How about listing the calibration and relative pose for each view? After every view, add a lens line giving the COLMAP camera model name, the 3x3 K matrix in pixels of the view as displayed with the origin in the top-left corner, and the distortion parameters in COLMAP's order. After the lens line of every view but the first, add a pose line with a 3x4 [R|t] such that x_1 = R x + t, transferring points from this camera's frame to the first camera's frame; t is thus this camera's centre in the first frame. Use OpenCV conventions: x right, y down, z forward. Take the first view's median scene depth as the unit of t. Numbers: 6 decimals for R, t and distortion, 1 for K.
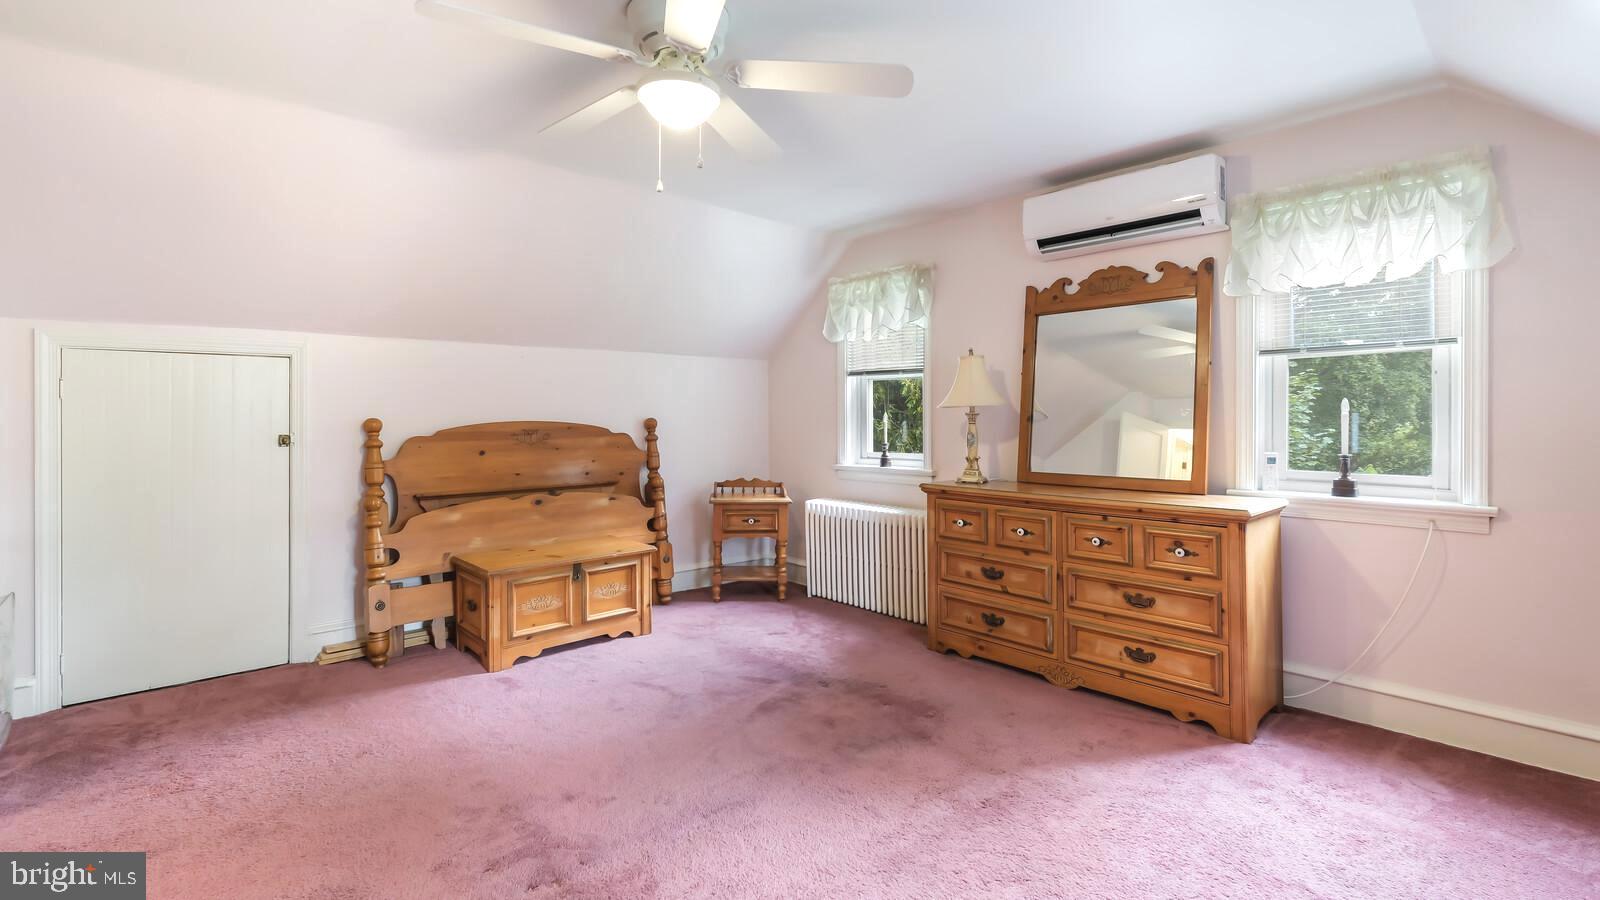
lens RADIAL K [[707.0, 0, 789.5], [0, 707.0, 426.6], [0, 0, 1]] dist [-0.000431, -0.000094]
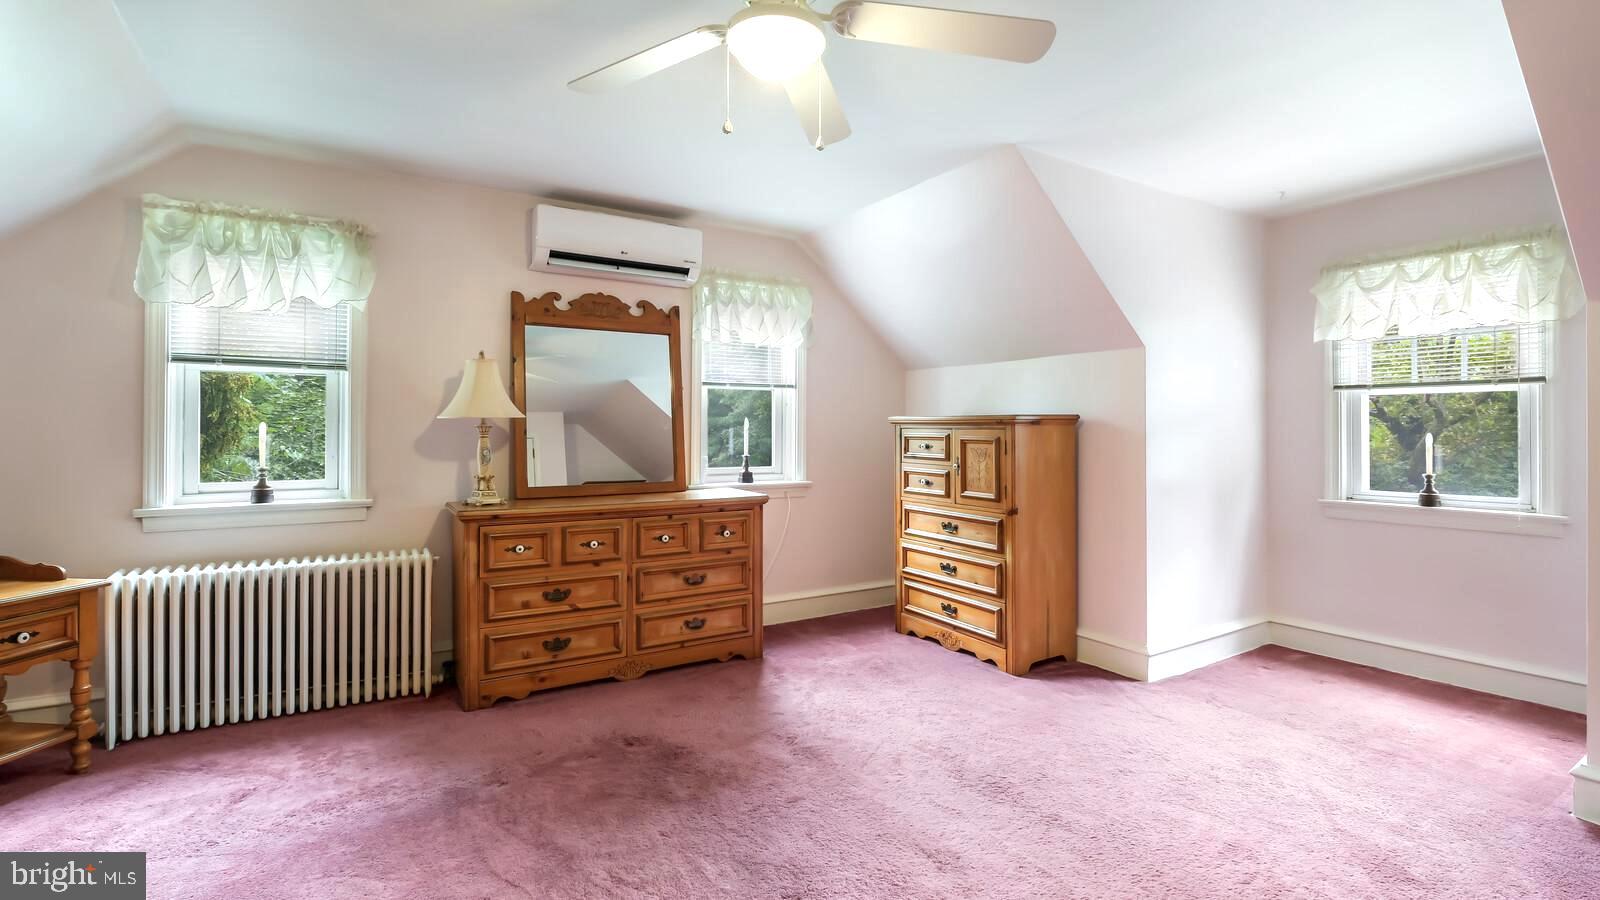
lens RADIAL K [[731.4, 0, 804.5], [0, 731.4, 424.7], [0, 0, 1]] dist [-0.010043, -0.000306]
pose [[0.174230, 0.005180, 0.984691, -0.633788], [0.006883, 0.999955, -0.006478, -0.012503], [-0.984681, 0.007906, 0.174186, 0.511093]]
